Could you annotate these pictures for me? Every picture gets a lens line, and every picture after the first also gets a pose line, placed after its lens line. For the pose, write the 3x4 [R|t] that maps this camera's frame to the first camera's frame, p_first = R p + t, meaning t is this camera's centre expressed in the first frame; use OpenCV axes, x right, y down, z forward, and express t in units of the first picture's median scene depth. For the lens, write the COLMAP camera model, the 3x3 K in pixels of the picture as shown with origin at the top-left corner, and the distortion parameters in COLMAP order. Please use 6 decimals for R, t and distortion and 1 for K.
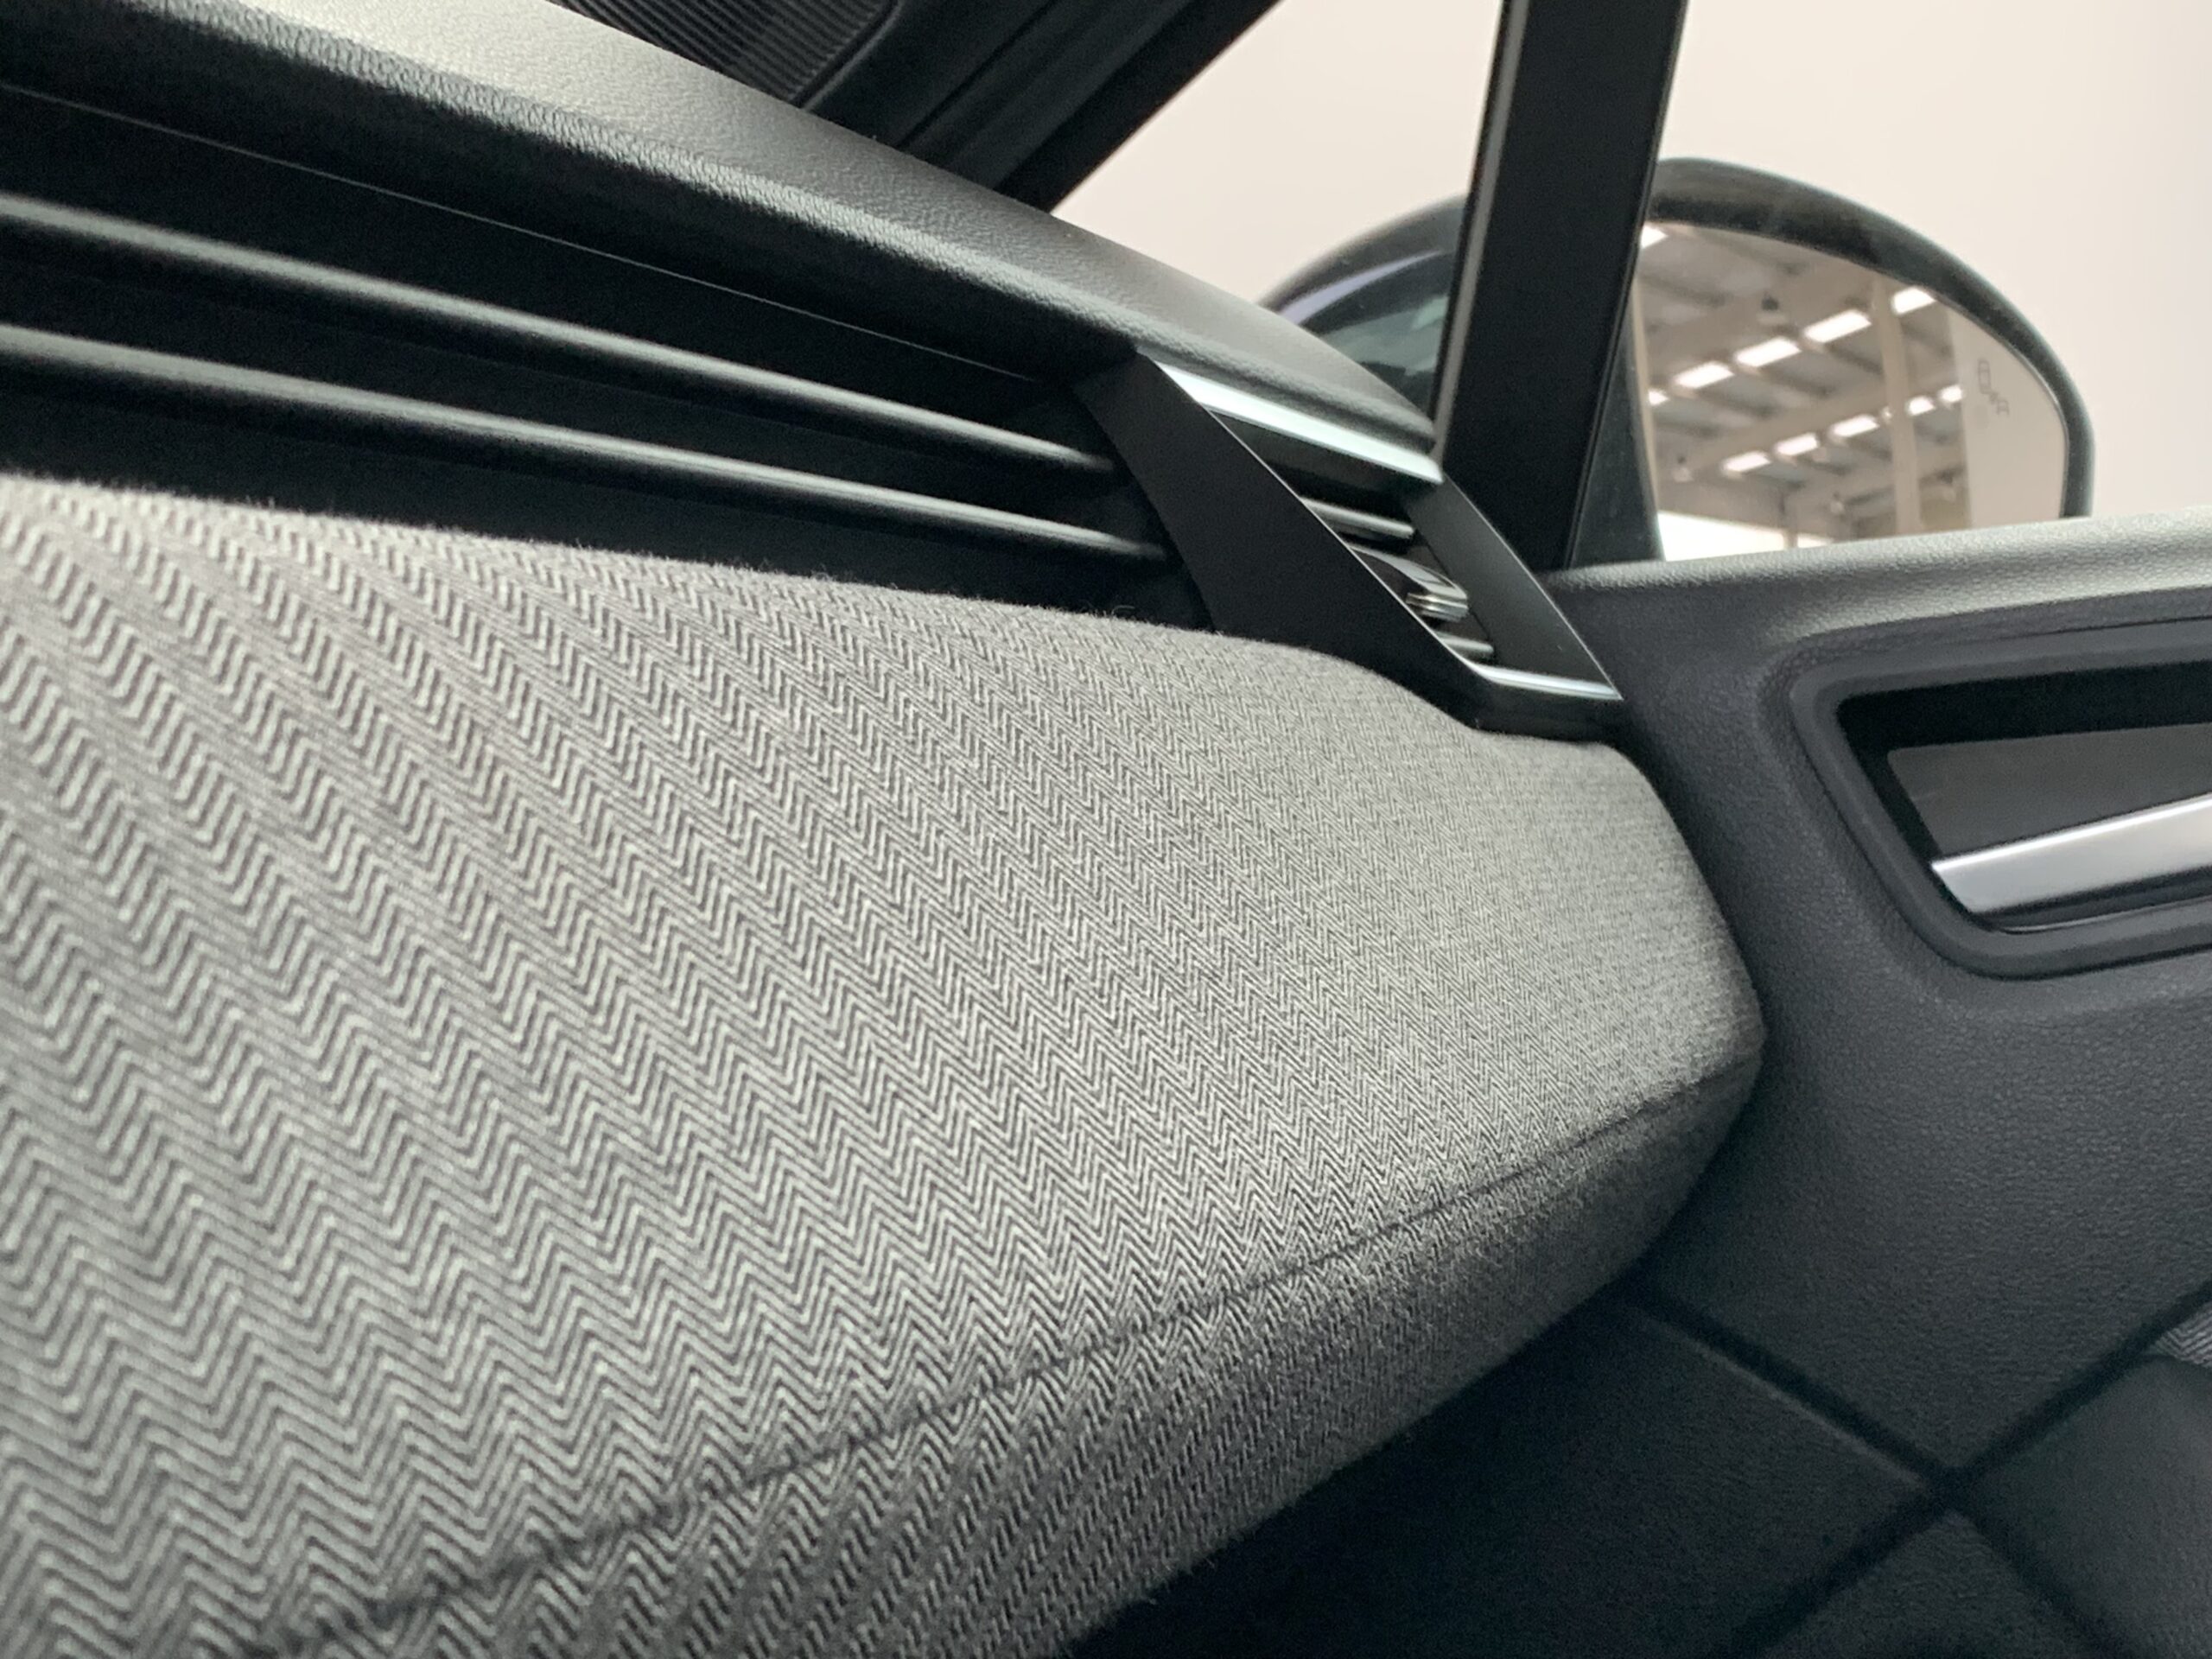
lens RADIAL K [[3275.2, 0, 1106.0], [0, 3275.2, 829.5], [0, 0, 1]] dist [0.053739, -0.183014]
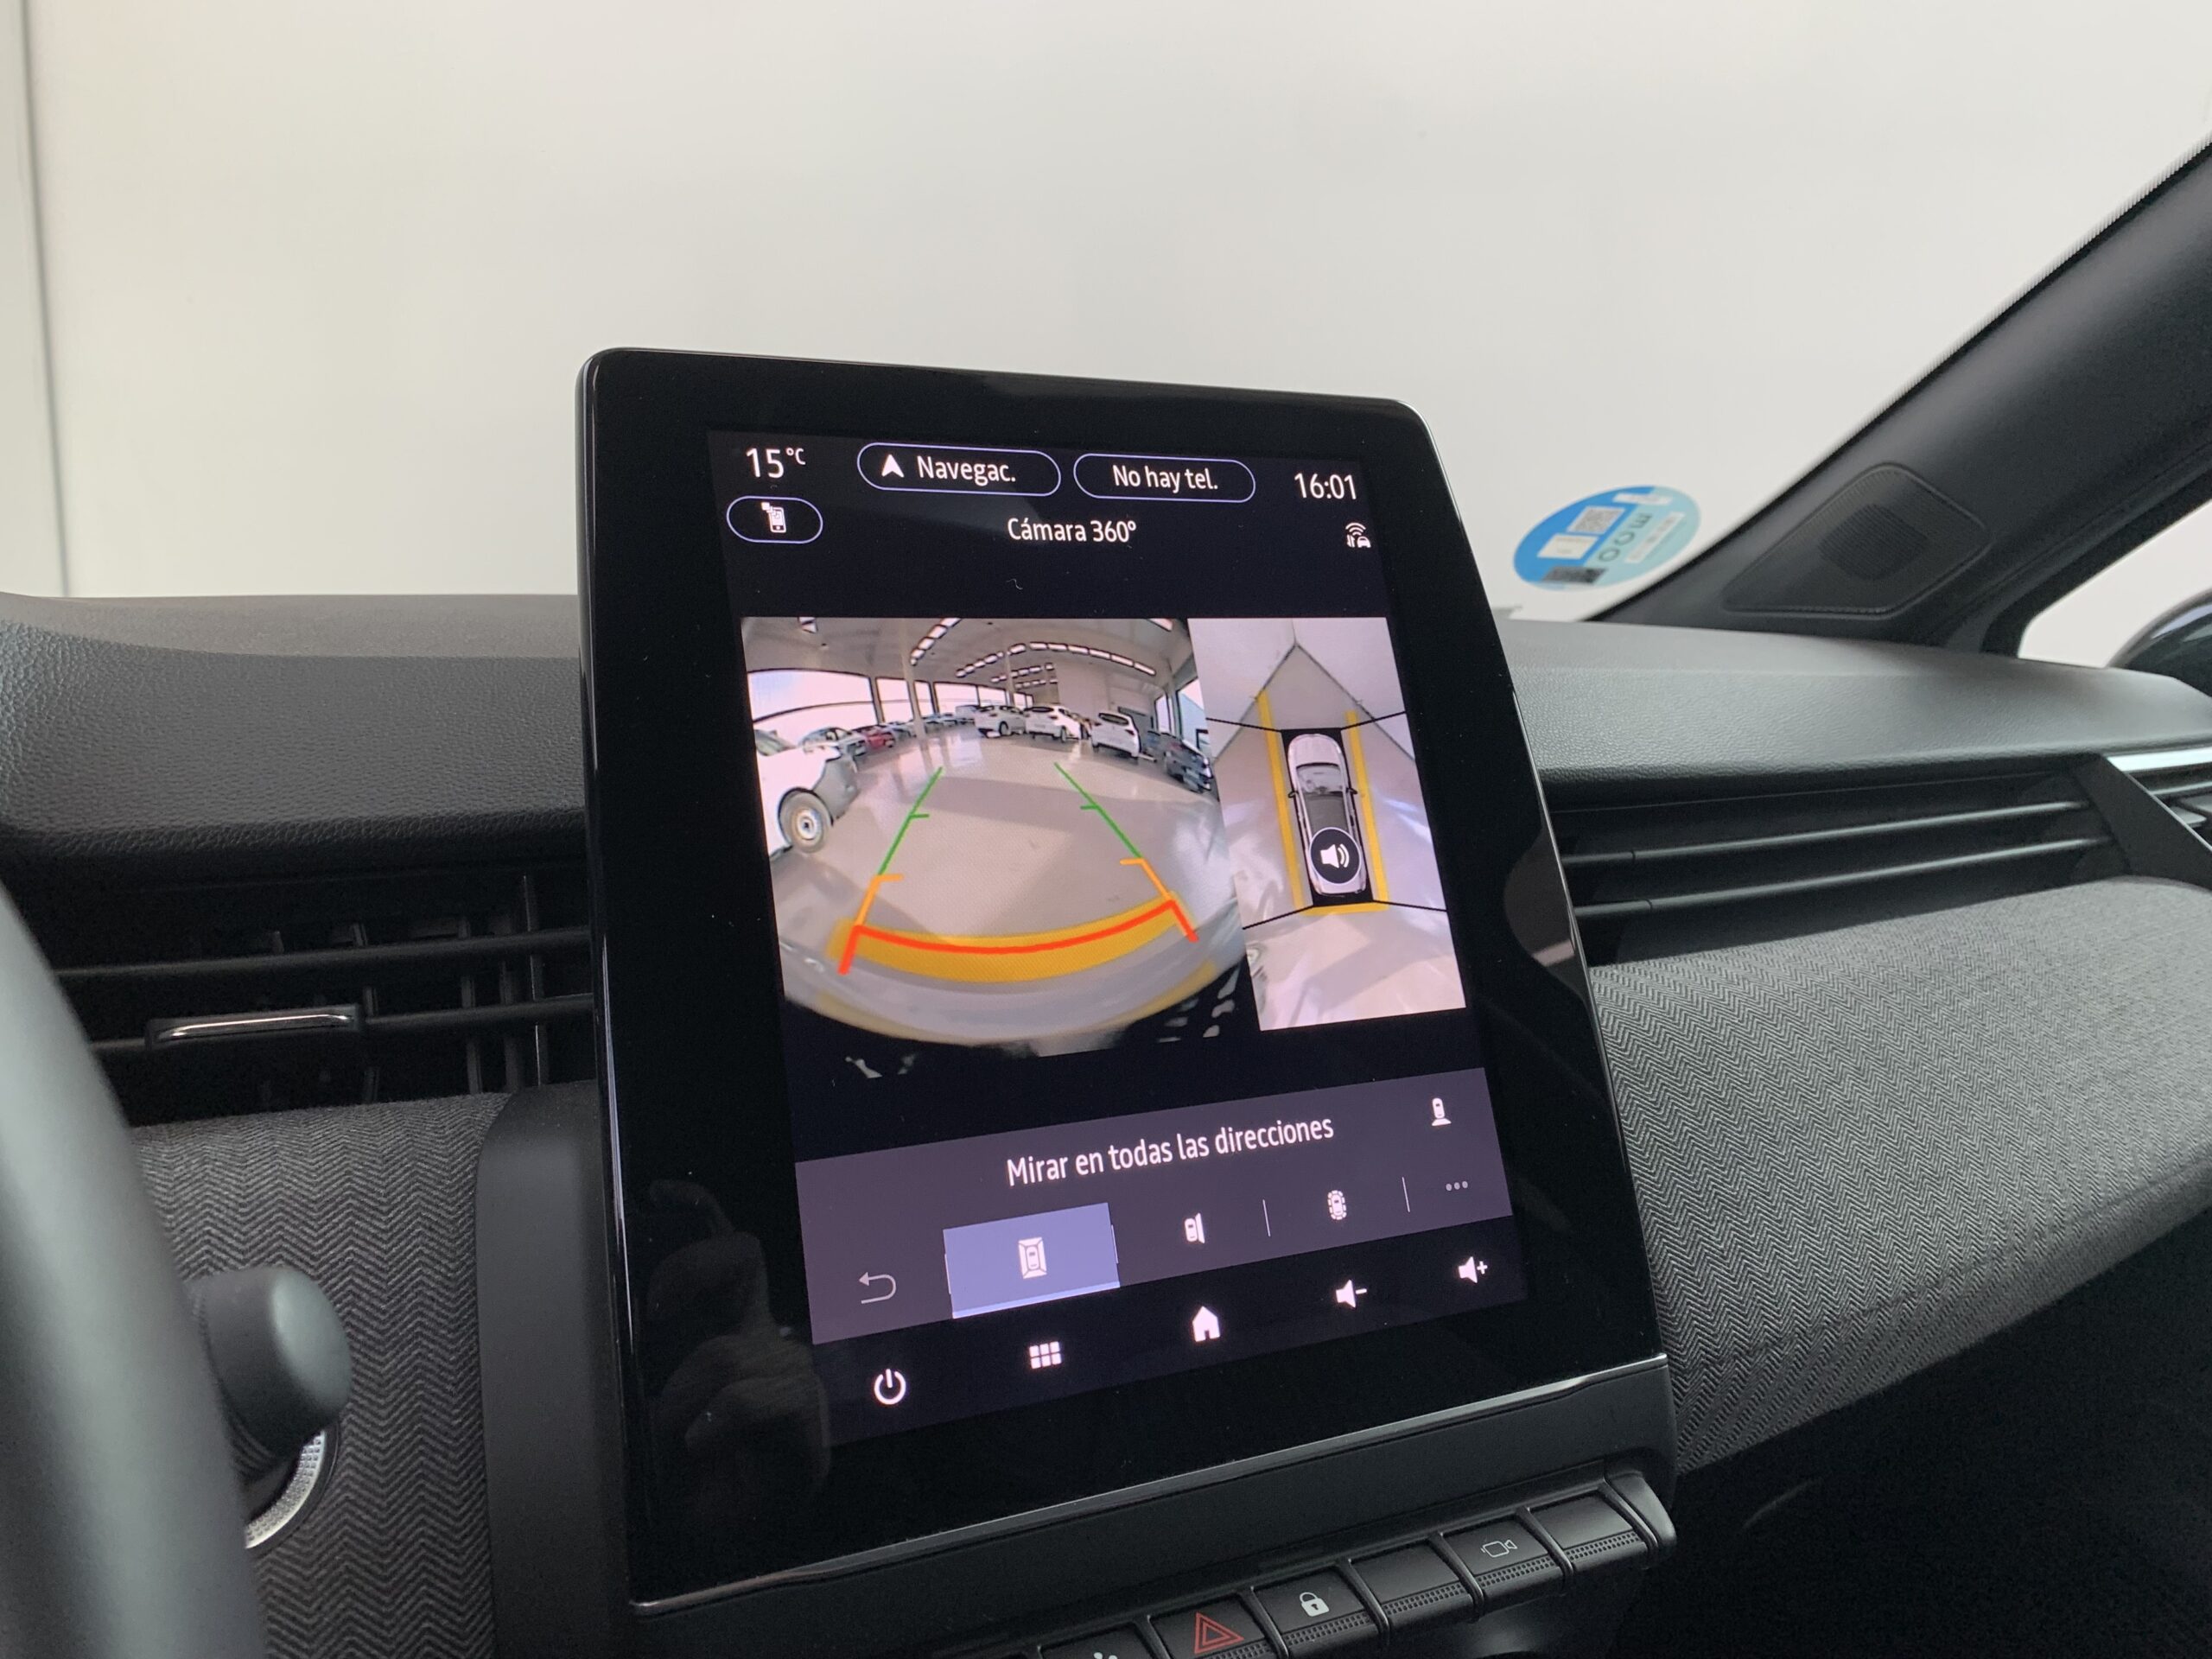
lens RADIAL K [[1677.2, 0, 1098.5], [0, 1677.2, 834.5], [0, 0, 1]] dist [0.001952, -0.003105]
pose [[0.875369, 0.048875, -0.480978, -0.060674], [0.005449, 0.993816, 0.110905, -0.344752], [0.483424, -0.099704, 0.869690, -0.684424]]
